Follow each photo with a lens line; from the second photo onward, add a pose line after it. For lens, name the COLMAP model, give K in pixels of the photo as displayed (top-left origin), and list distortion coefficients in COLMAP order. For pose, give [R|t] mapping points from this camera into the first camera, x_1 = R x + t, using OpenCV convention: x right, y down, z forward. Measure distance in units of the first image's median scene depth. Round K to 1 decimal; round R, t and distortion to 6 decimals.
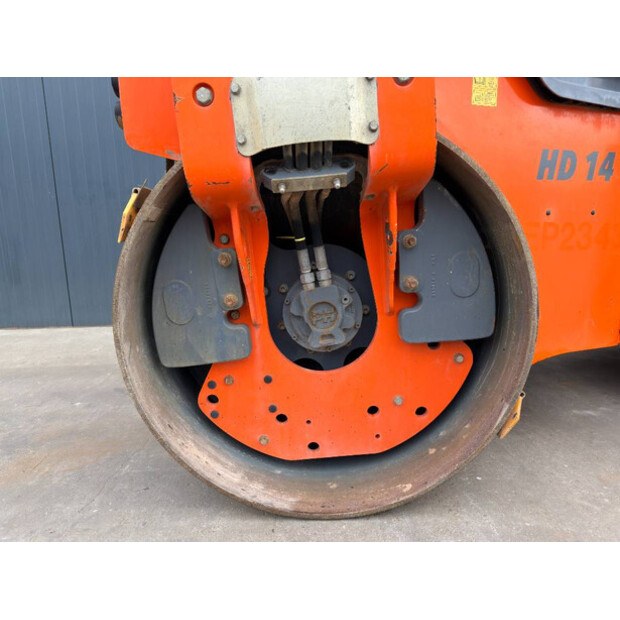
lens RADIAL K [[435.2, 0, 310.9], [0, 435.2, 302.9], [0, 0, 1]] dist [0.013351, -0.005843]
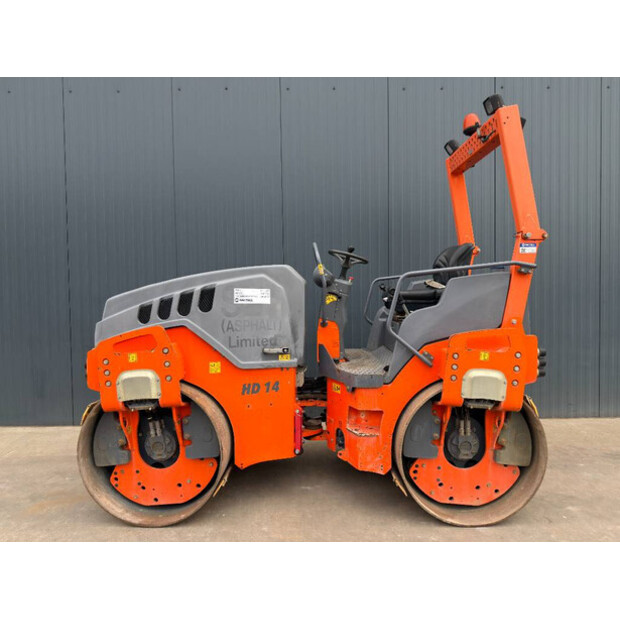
lens RADIAL K [[435.2, 0, 310.9], [0, 435.2, 302.9], [0, 0, 1]] dist [0.013351, -0.005843]
pose [[0.999478, 0.008625, -0.031145, 1.012819], [-0.013163, 0.988811, -0.148589, -0.445799], [0.029515, 0.148921, 0.988408, -1.694219]]
